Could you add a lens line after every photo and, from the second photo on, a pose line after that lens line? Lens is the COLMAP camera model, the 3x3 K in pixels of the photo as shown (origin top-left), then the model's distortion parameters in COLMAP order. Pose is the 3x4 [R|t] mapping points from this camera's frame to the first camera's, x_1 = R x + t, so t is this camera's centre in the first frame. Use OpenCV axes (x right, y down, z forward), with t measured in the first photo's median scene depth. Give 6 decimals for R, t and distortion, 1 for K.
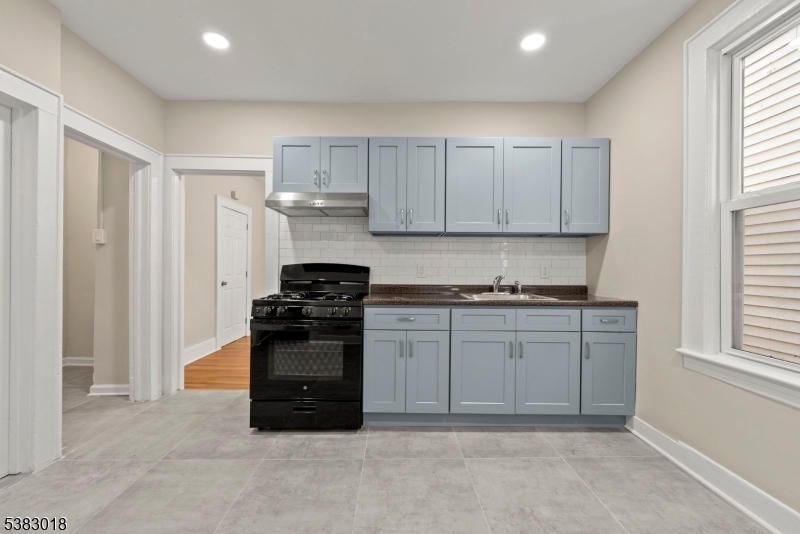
lens RADIAL K [[324.6, 0, 402.3], [0, 324.6, 265.9], [0, 0, 1]] dist [0.002401, -0.000222]
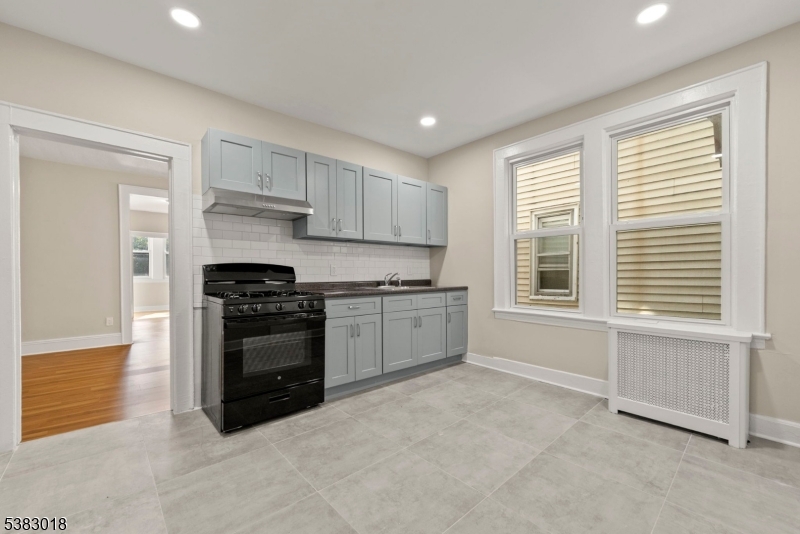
lens RADIAL K [[324.6, 0, 402.3], [0, 324.6, 265.9], [0, 0, 1]] dist [0.002401, -0.000222]
pose [[0.756093, 0.002982, 0.654457, -0.675976], [0.001884, 0.999976, -0.006733, 0.010345], [-0.654461, 0.006324, 0.756069, -0.084513]]
